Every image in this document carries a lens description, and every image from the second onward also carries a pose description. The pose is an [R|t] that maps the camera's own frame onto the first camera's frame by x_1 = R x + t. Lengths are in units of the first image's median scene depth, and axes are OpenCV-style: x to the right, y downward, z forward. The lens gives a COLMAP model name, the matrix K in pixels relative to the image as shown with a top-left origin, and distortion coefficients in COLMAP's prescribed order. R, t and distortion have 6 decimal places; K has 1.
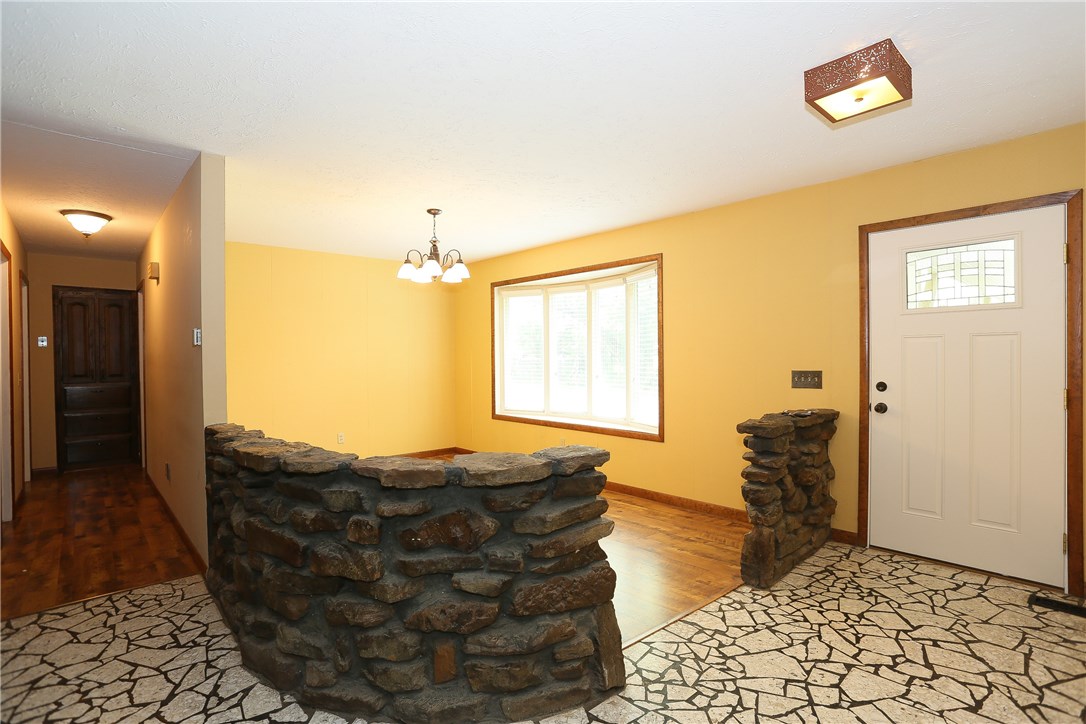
lens RADIAL K [[525.6, 0, 538.6], [0, 525.6, 362.6], [0, 0, 1]] dist [-0.069969, 0.029401]
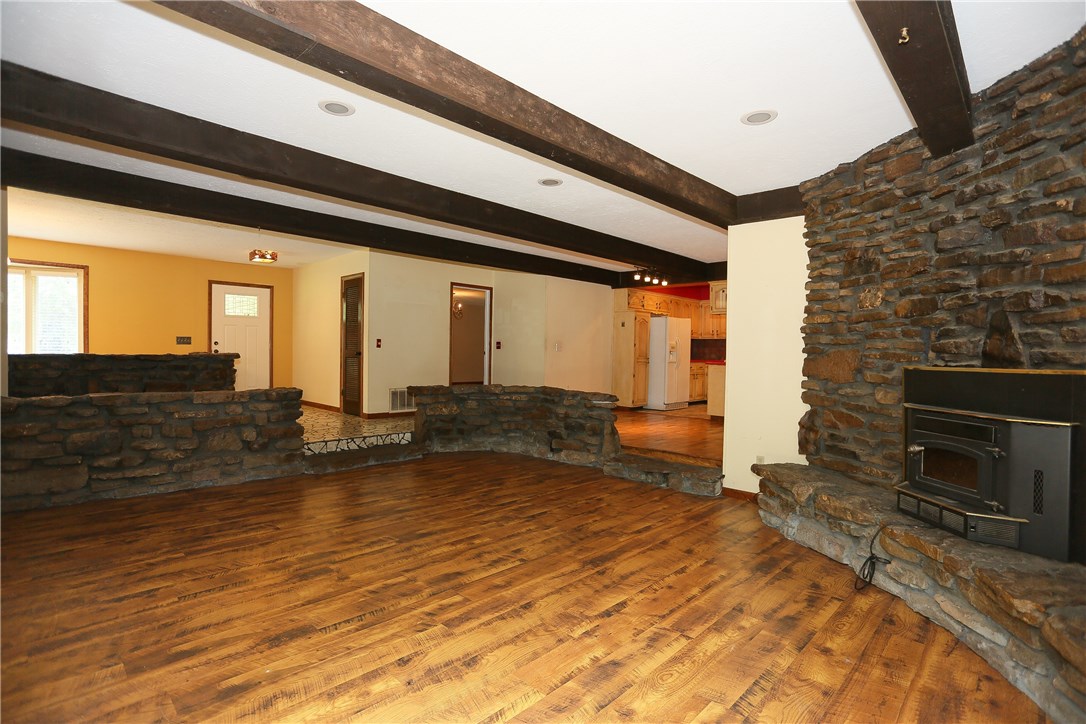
lens RADIAL K [[525.6, 0, 541.8], [0, 525.6, 363.7], [0, 0, 1]] dist [-0.069969, 0.029401]
pose [[-0.060209, -0.013202, 0.998098, -3.421950], [-0.003294, 0.999910, 0.013027, 0.186577], [-0.998180, -0.002503, -0.060247, -0.839549]]
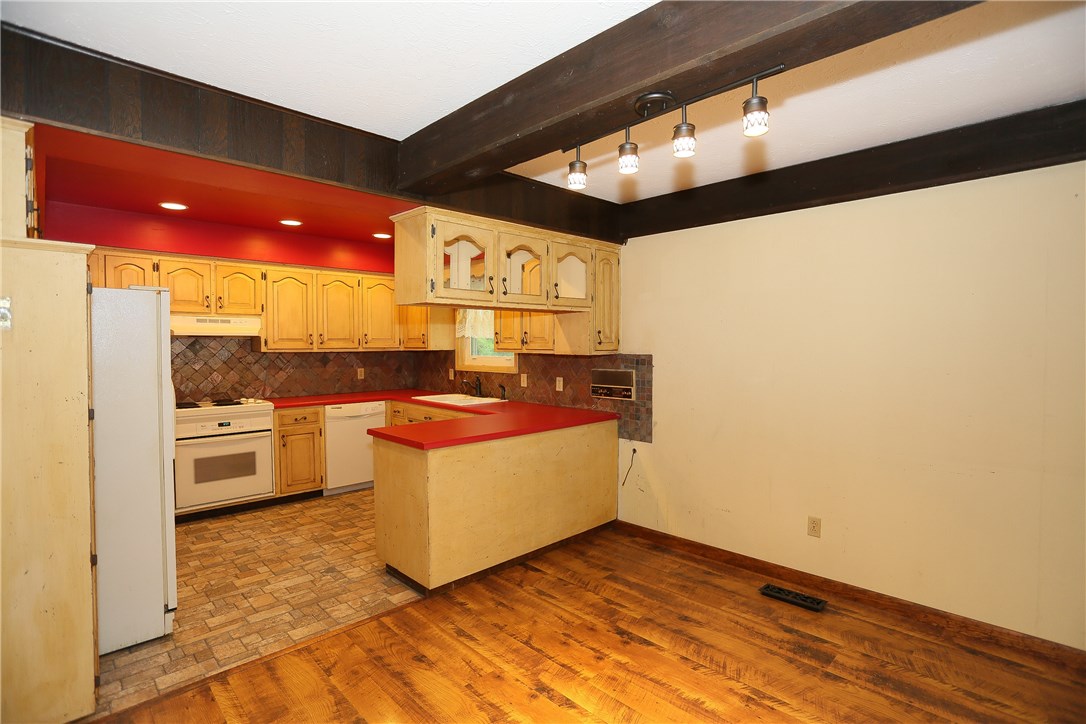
lens RADIAL K [[525.6, 0, 542.2], [0, 525.6, 362.1], [0, 0, 1]] dist [-0.069969, 0.029401]
pose [[-0.999182, 0.009637, -0.039269, 0.360010], [0.007878, 0.998969, 0.044700, -0.052312], [0.039659, 0.044354, -0.998228, -0.977247]]
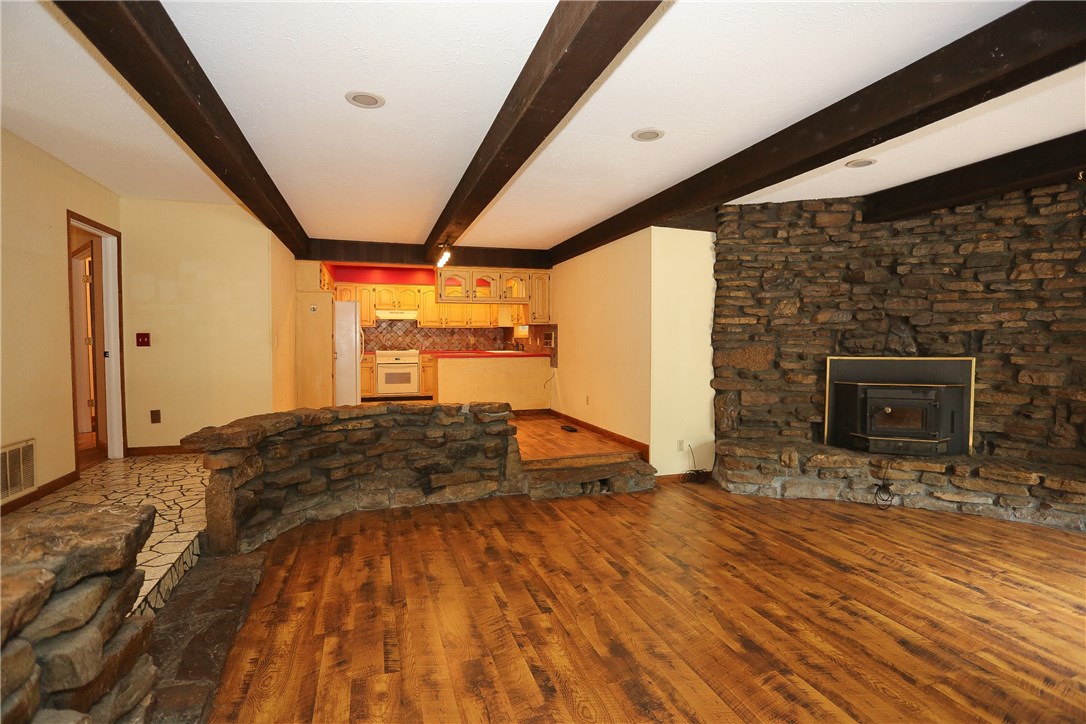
lens RADIAL K [[525.6, 0, 540.5], [0, 525.6, 362.1], [0, 0, 1]] dist [-0.069969, 0.029401]
pose [[-0.910663, -0.008999, 0.413053, -1.600865], [0.012321, 0.998727, 0.048923, 0.098631], [-0.412967, 0.049642, -0.909392, 0.709411]]
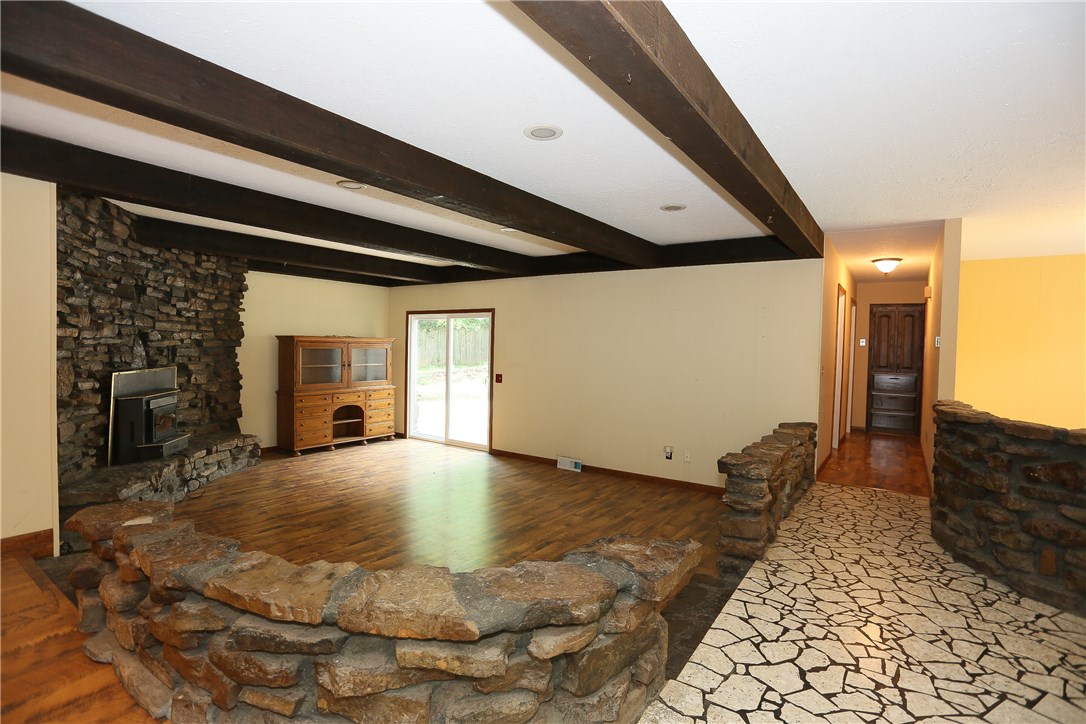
lens RADIAL K [[525.6, 0, 542.3], [0, 525.6, 362.3], [0, 0, 1]] dist [-0.069969, 0.029401]
pose [[0.215885, 0.040279, -0.975588, 0.834154], [-0.038563, 0.998721, 0.032701, 0.012085], [0.975657, 0.030562, 0.217162, -0.711599]]
